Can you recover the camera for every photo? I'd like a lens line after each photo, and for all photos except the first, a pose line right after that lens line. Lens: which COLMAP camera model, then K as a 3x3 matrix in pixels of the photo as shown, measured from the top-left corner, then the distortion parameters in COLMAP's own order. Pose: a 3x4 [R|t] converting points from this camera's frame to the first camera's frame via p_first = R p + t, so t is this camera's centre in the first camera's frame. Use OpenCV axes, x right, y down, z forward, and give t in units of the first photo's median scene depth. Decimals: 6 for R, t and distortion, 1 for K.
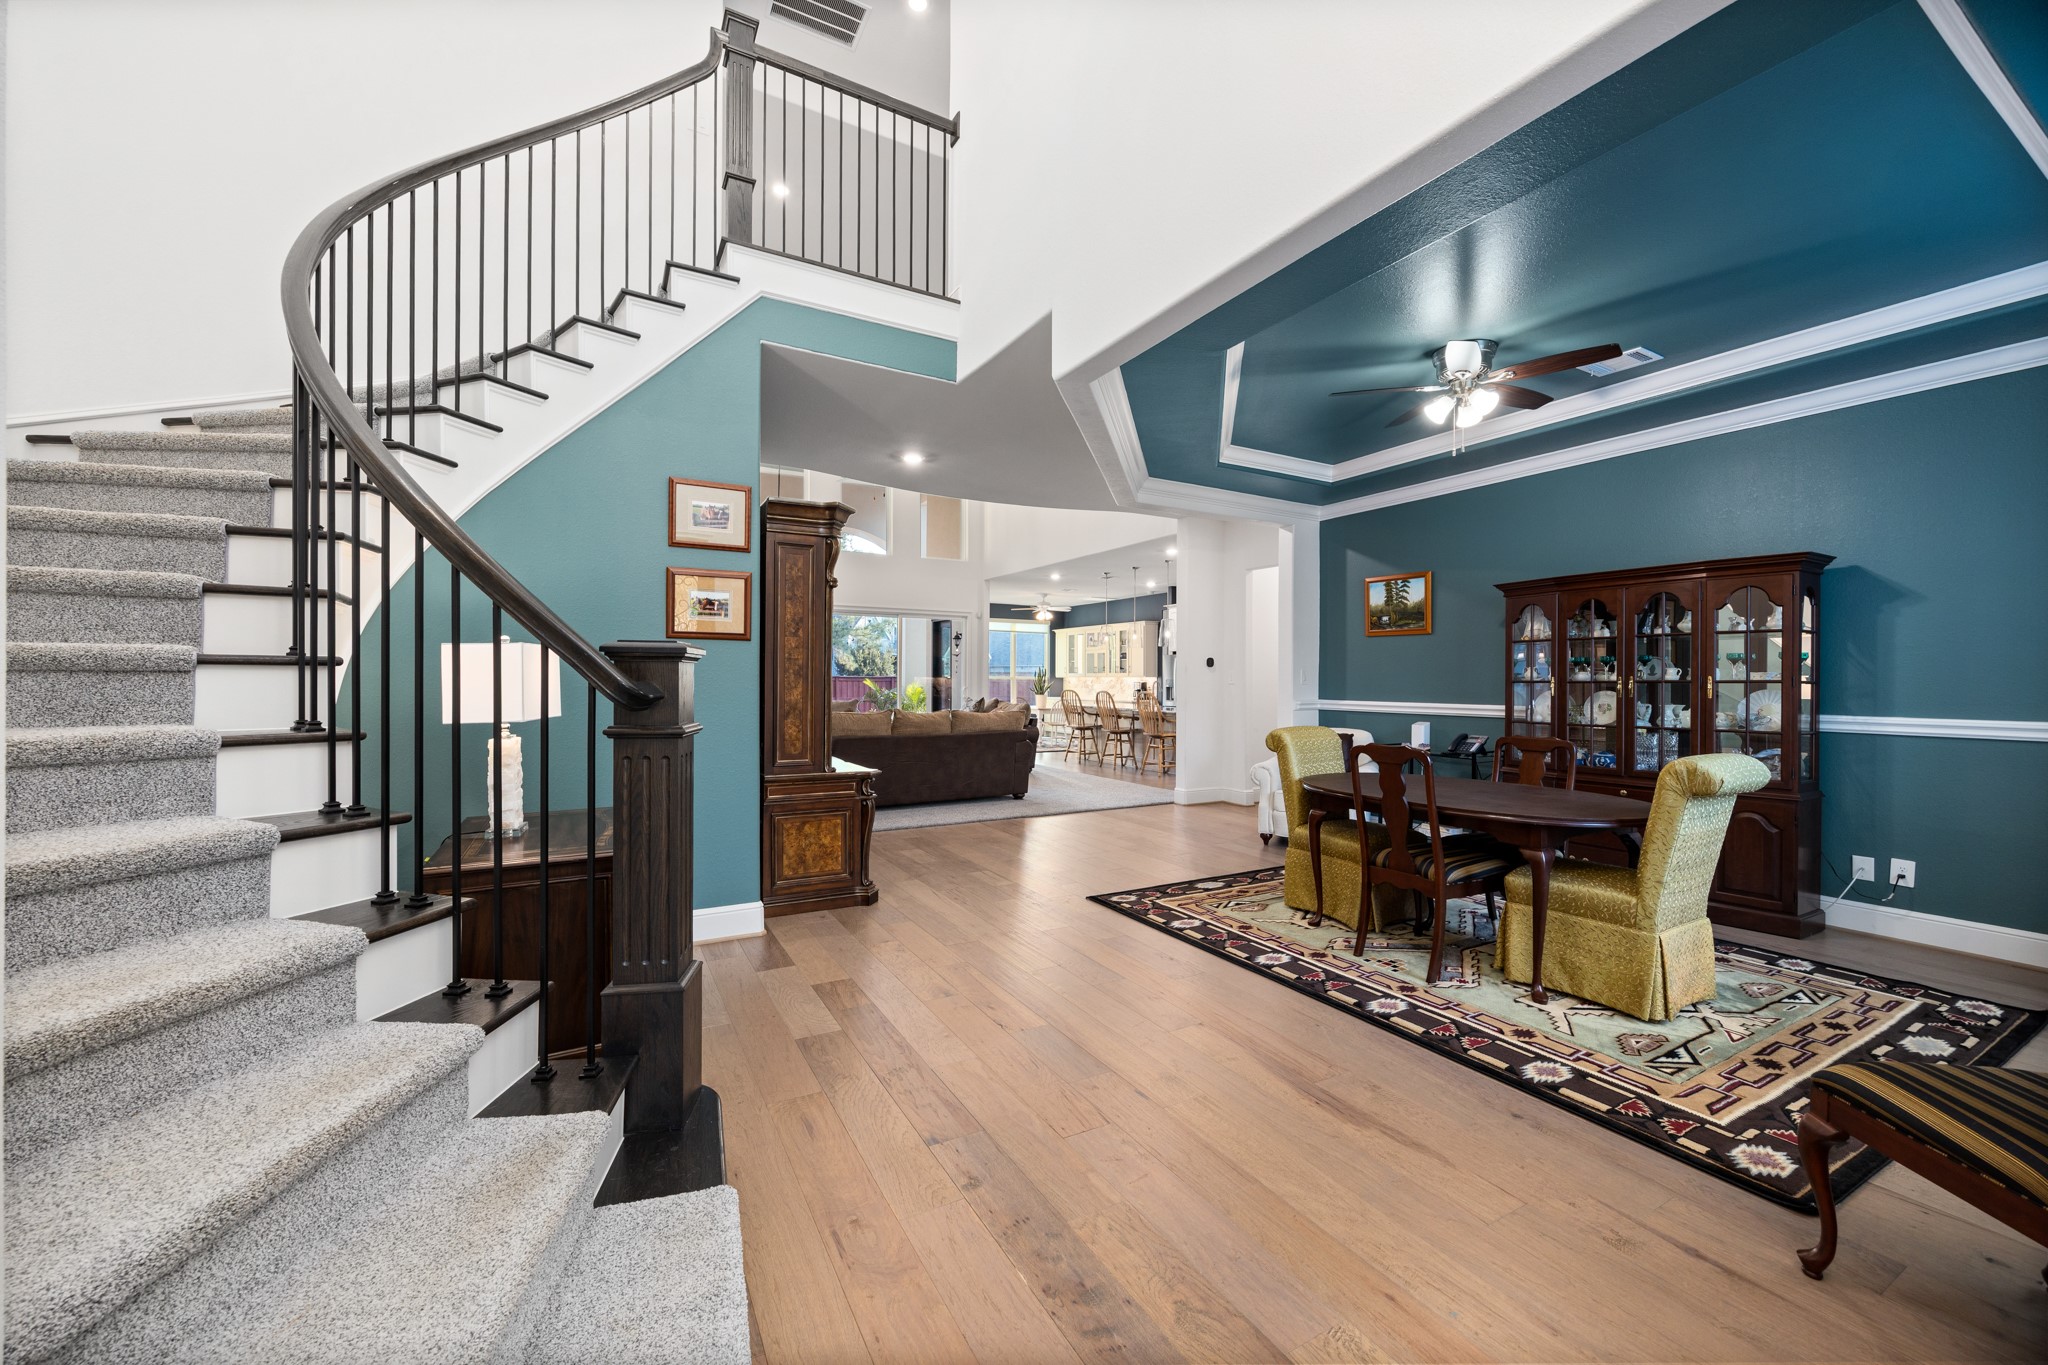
lens RADIAL K [[782.9, 0, 1015.9], [0, 782.9, 682.8], [0, 0, 1]] dist [-0.000273, 0.000014]
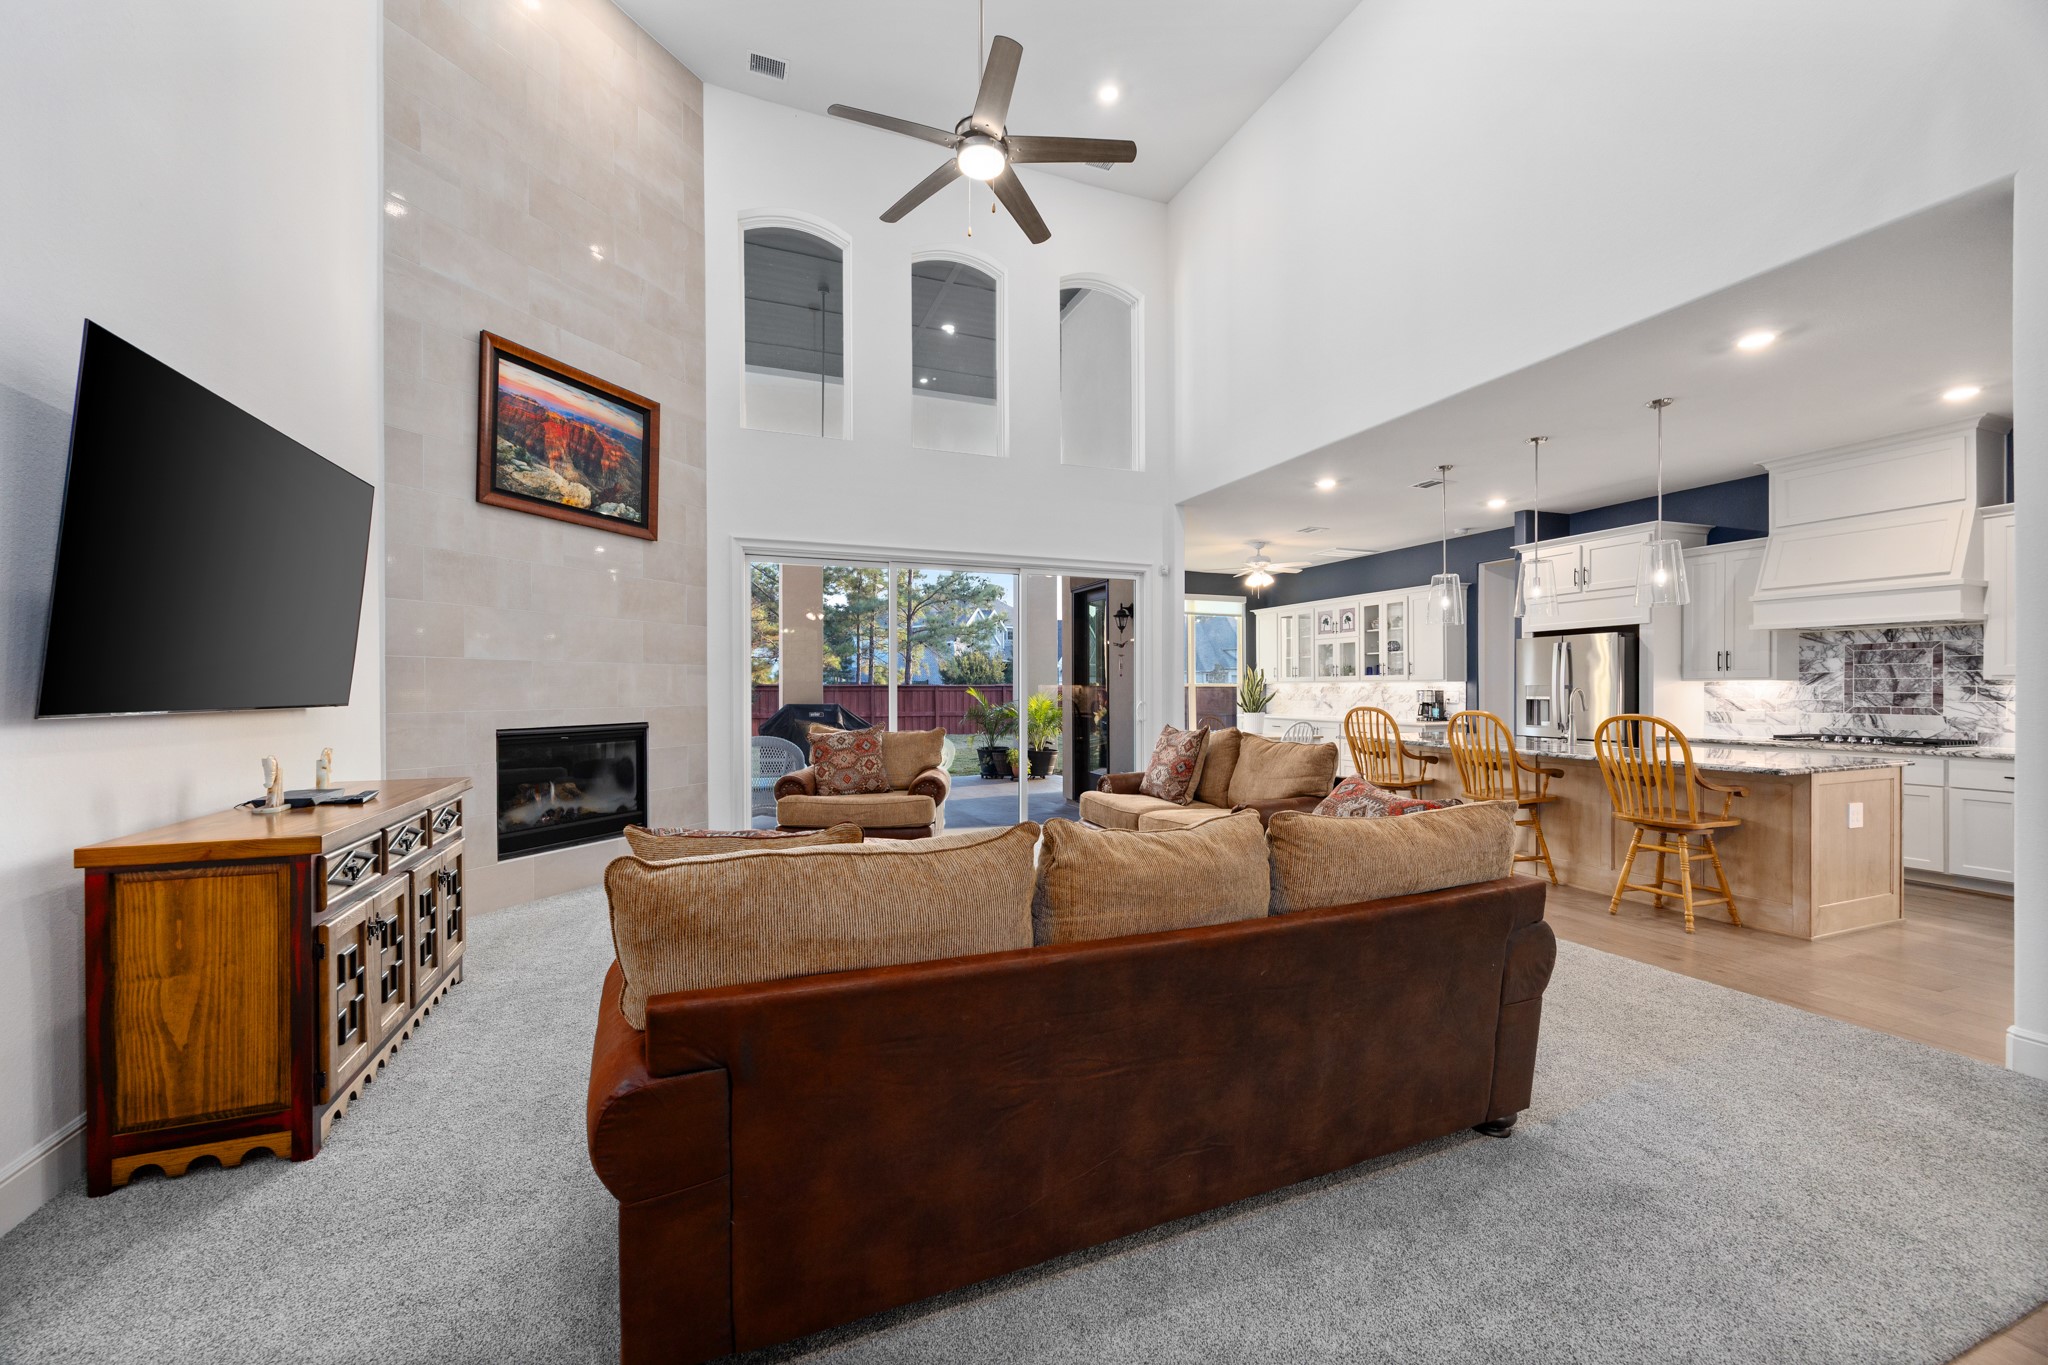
lens RADIAL K [[804.5, 0, 1014.7], [0, 804.5, 686.6], [0, 0, 1]] dist [0.009169, 0.000076]
pose [[0.989941, -0.006298, -0.141341, -0.257383], [0.005456, 0.999965, -0.006346, -0.006880], [0.141376, 0.005511, 0.989941, 1.504491]]
